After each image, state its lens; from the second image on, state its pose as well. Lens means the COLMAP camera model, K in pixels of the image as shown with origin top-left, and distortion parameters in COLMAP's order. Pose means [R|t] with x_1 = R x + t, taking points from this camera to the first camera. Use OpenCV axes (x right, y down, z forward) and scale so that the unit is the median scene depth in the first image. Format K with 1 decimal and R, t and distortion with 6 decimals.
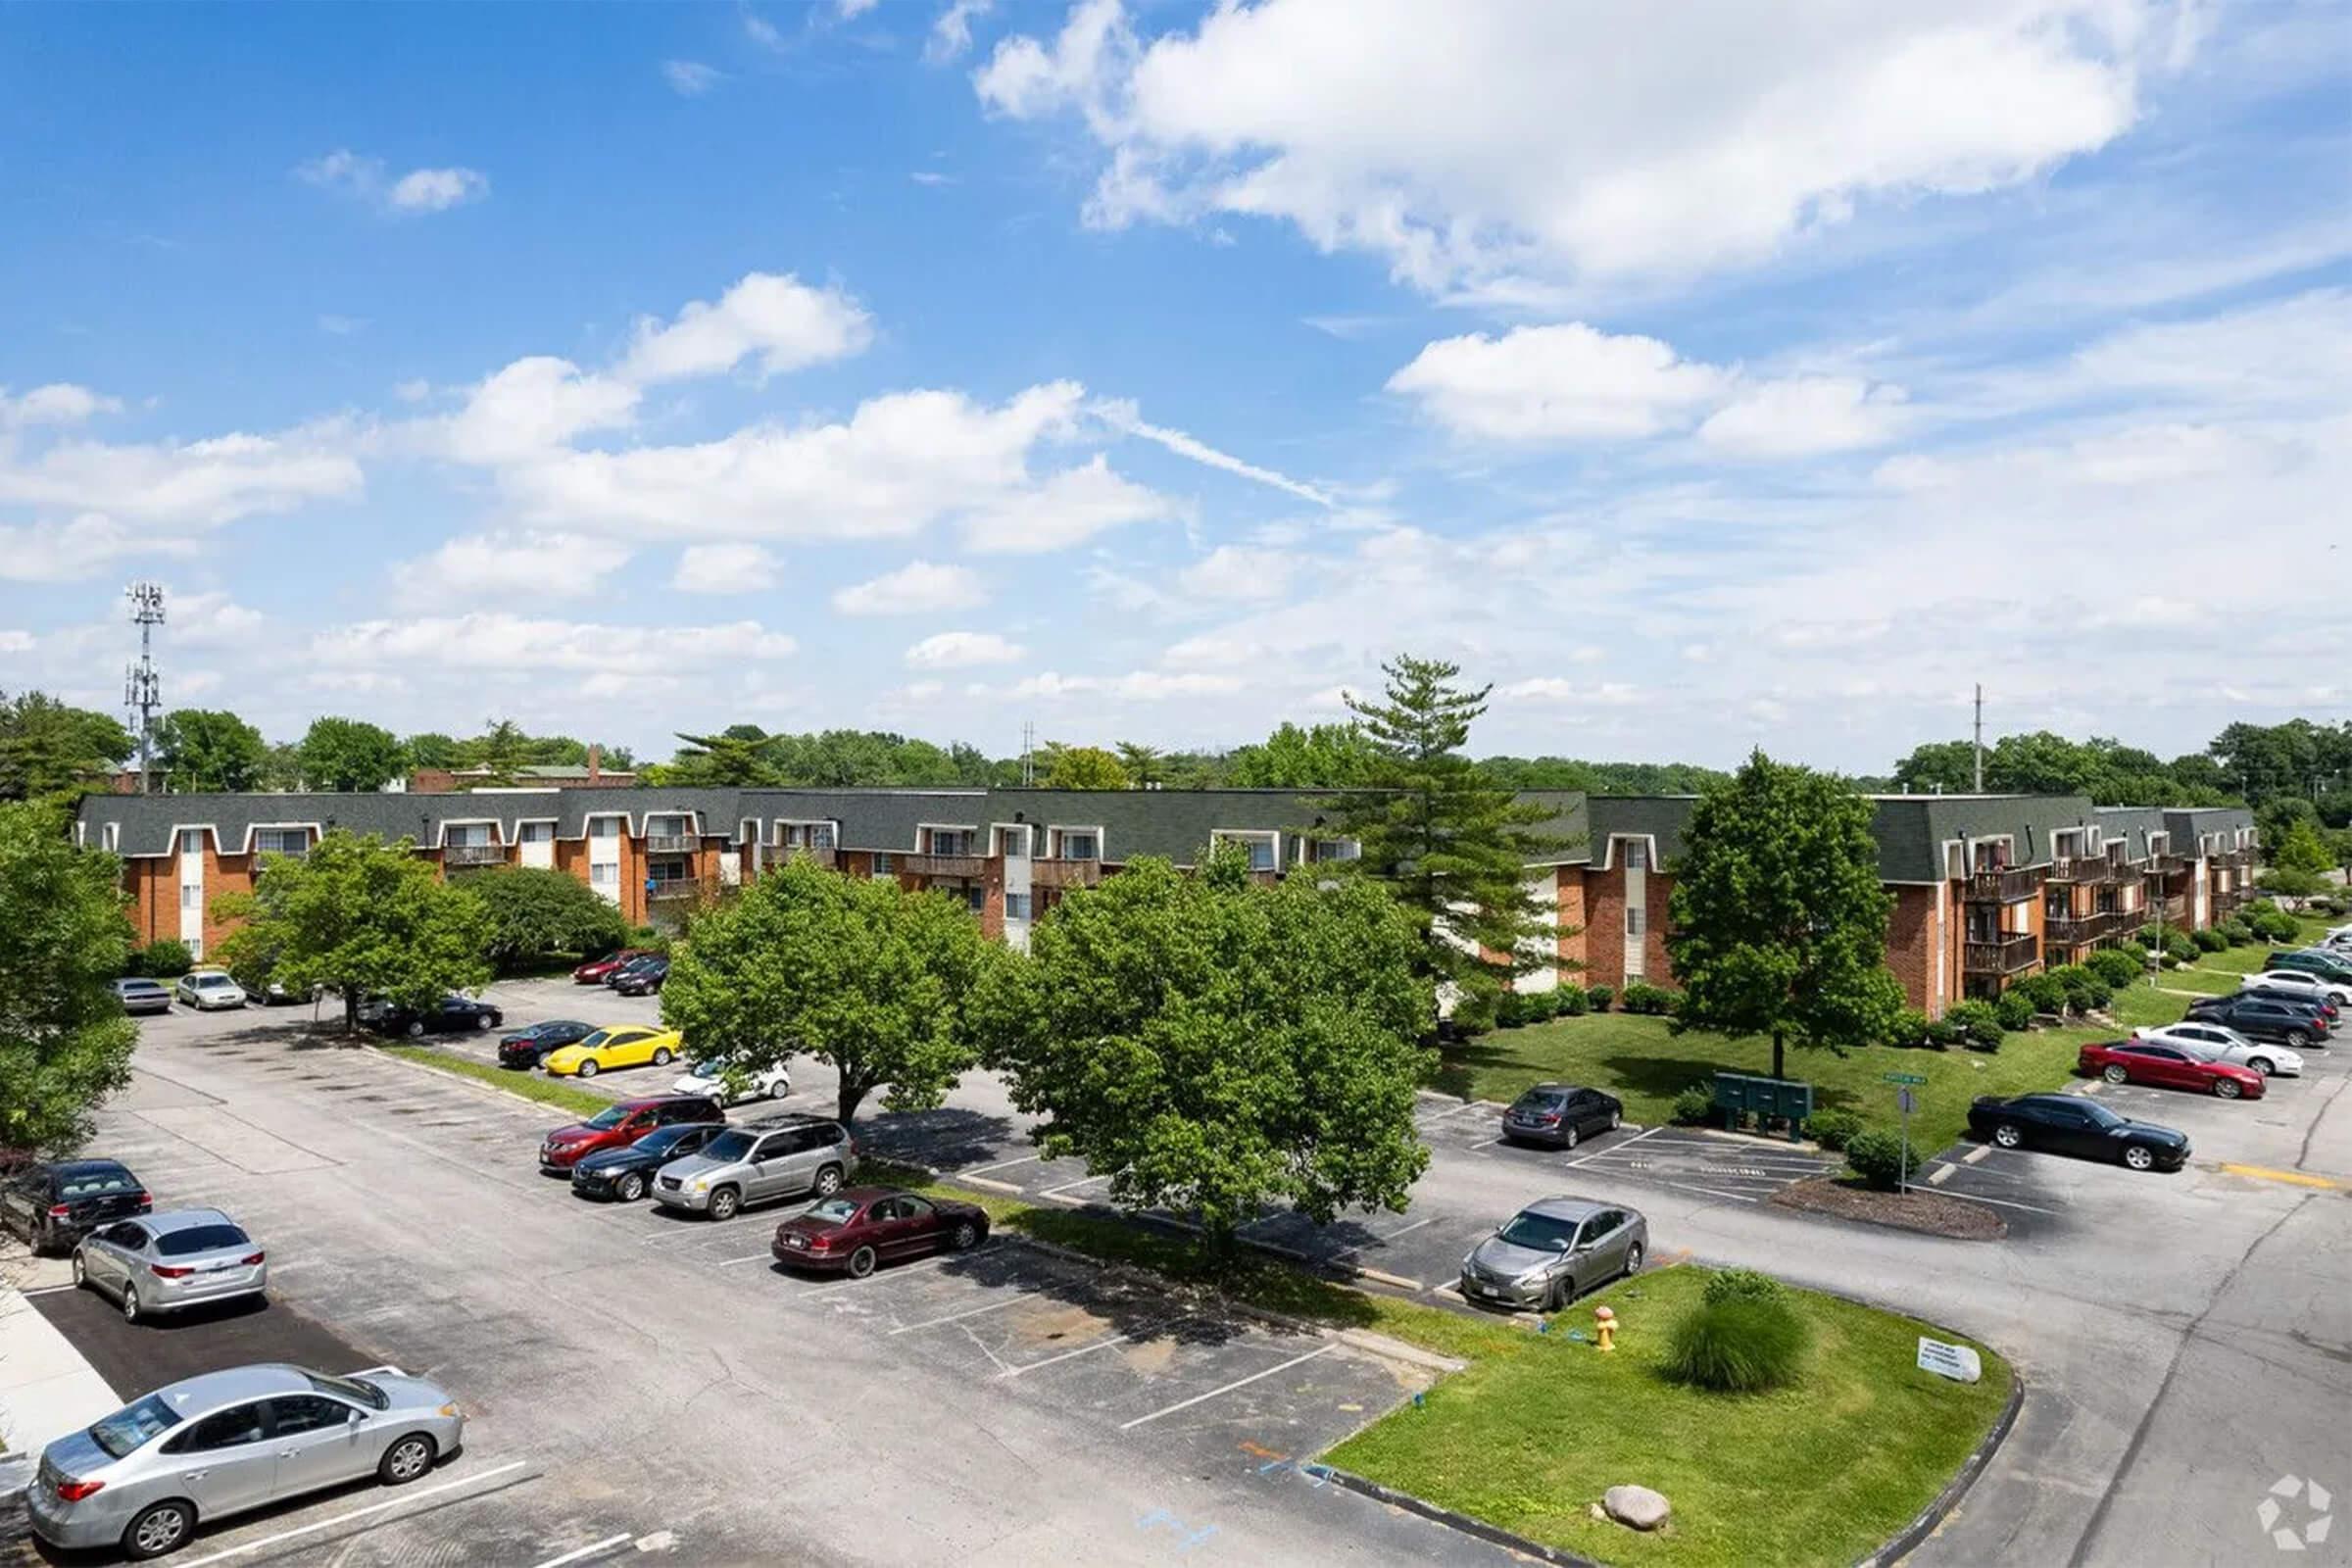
lens RADIAL K [[1470.9, 0, 1165.9], [0, 1470.9, 769.8], [0, 0, 1]] dist [0.041701, 0.010108]
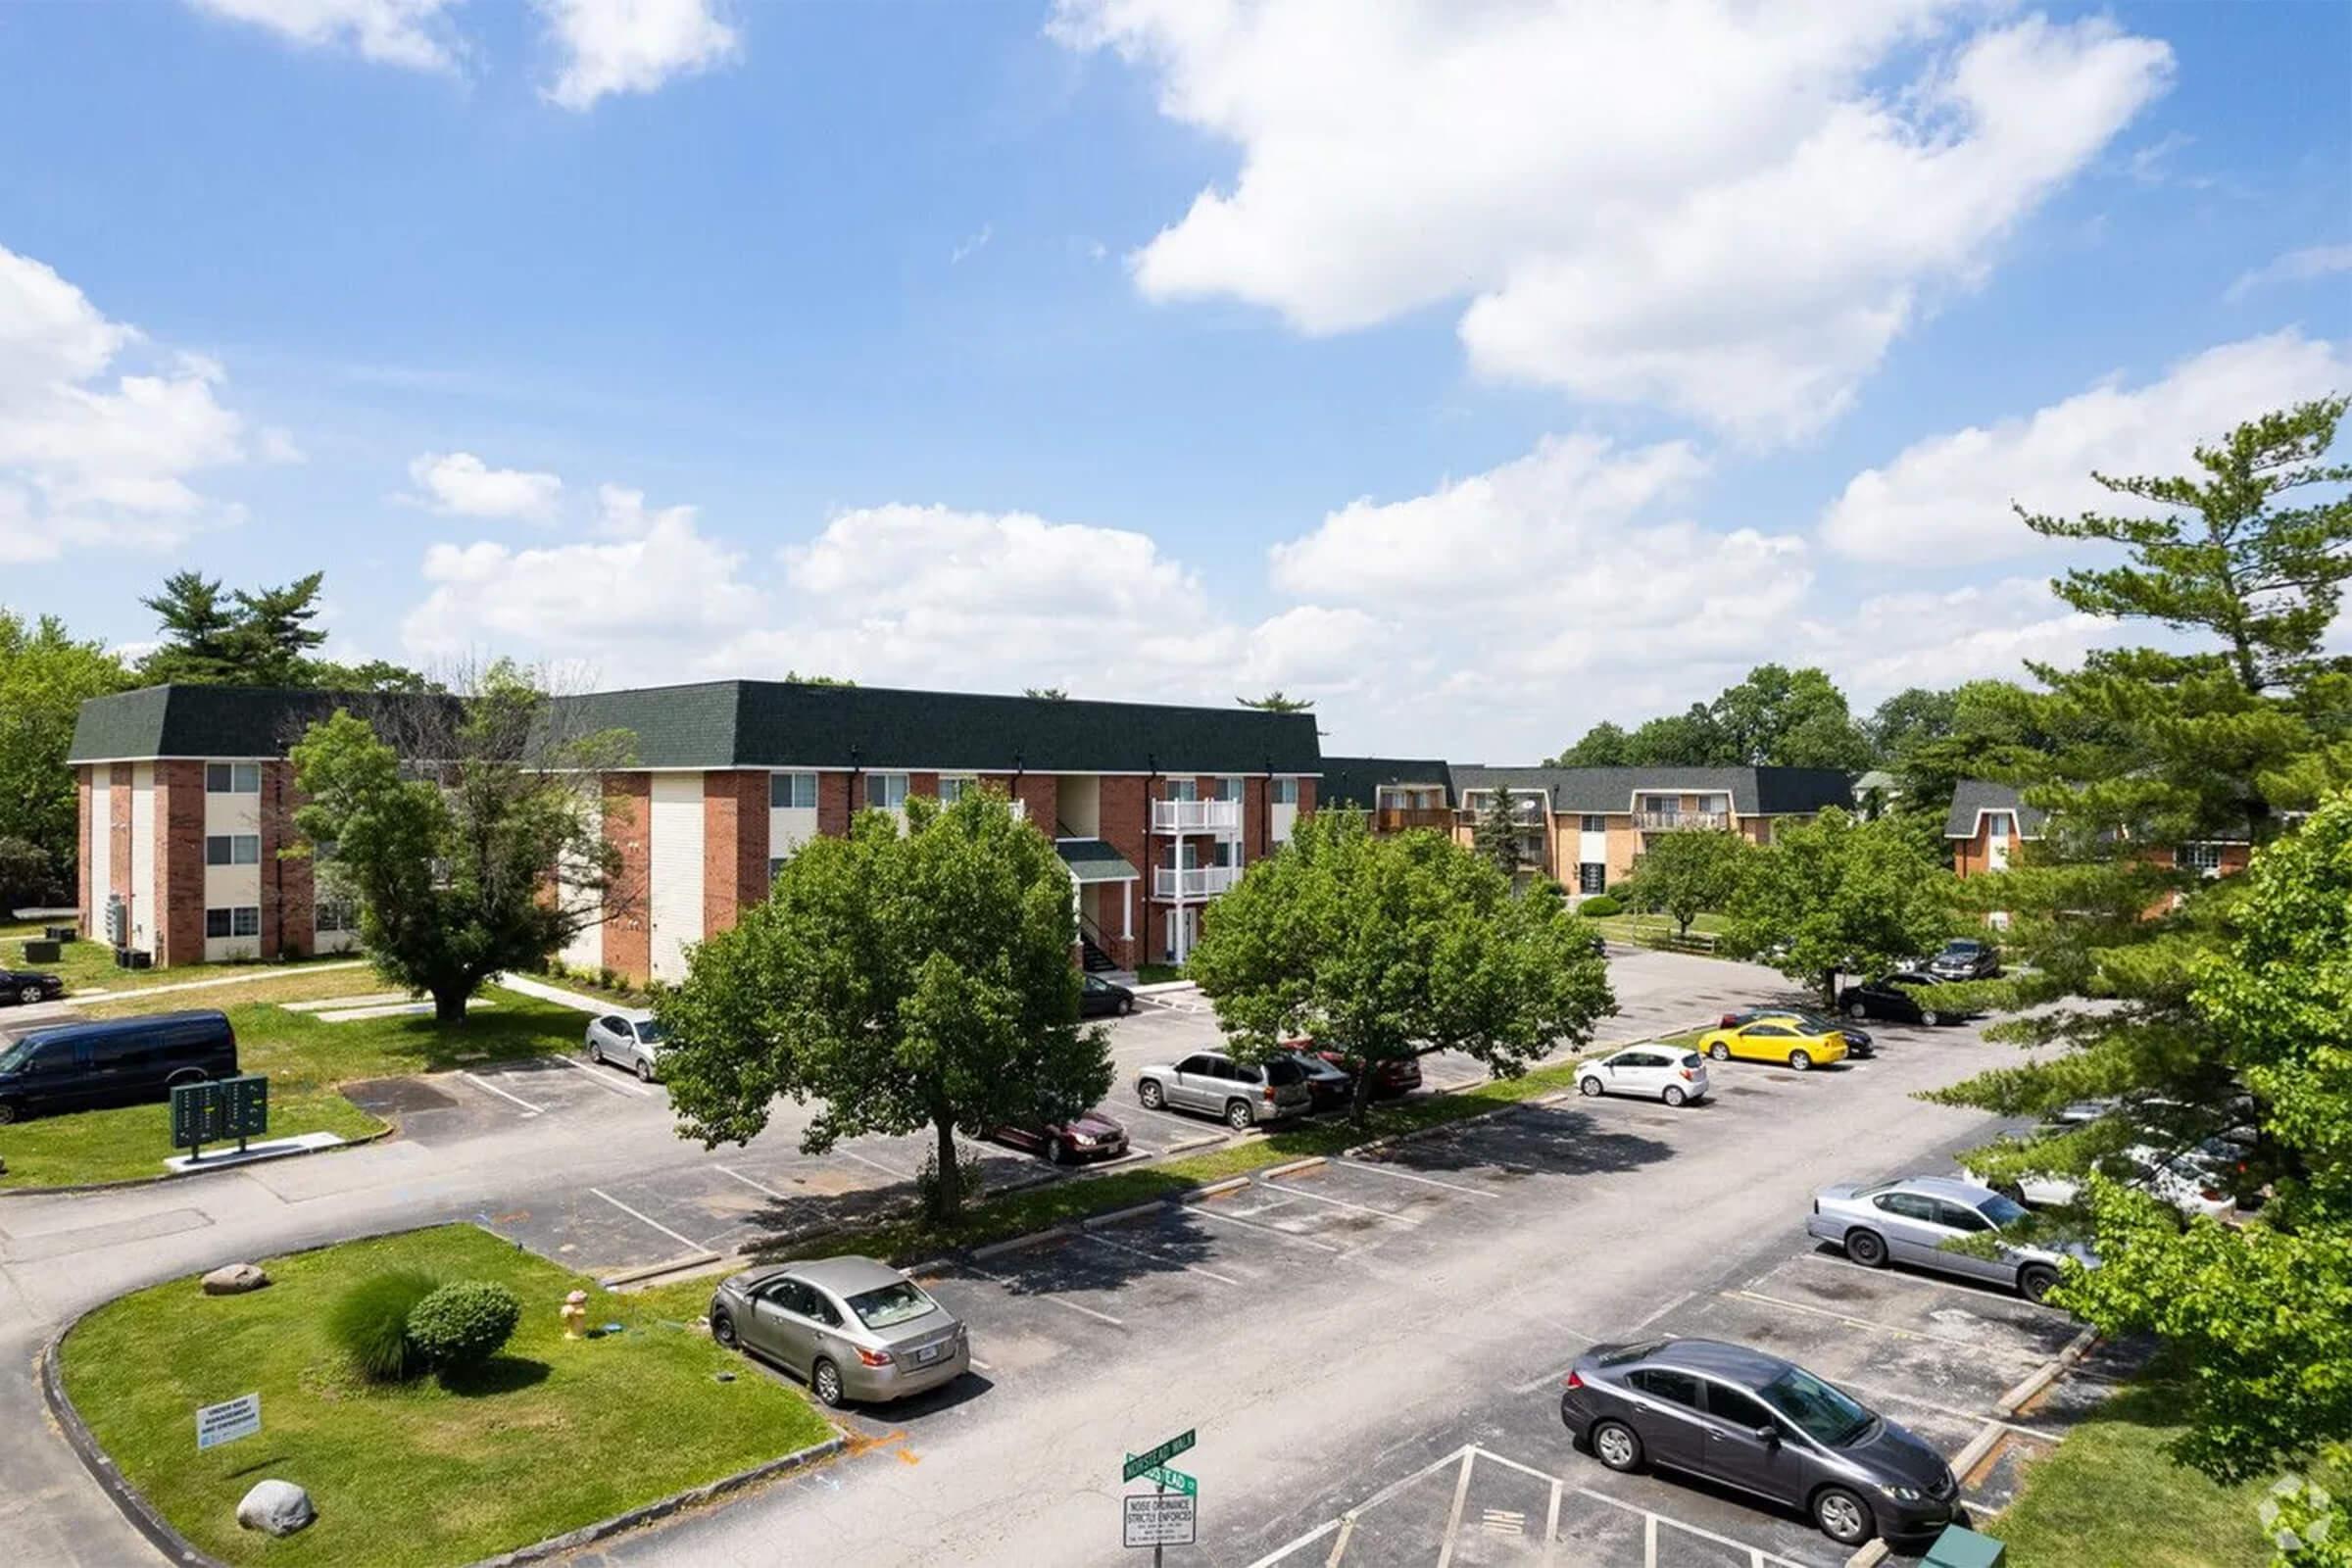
lens RADIAL K [[1470.9, 0, 1178.1], [0, 1470.9, 792.0], [0, 0, 1]] dist [0.041701, 0.010108]
pose [[-0.053084, -0.009655, -0.998543, 1.097818], [0.016251, 0.999812, -0.010531, 0.073025], [0.998458, -0.016787, -0.052917, 1.326896]]
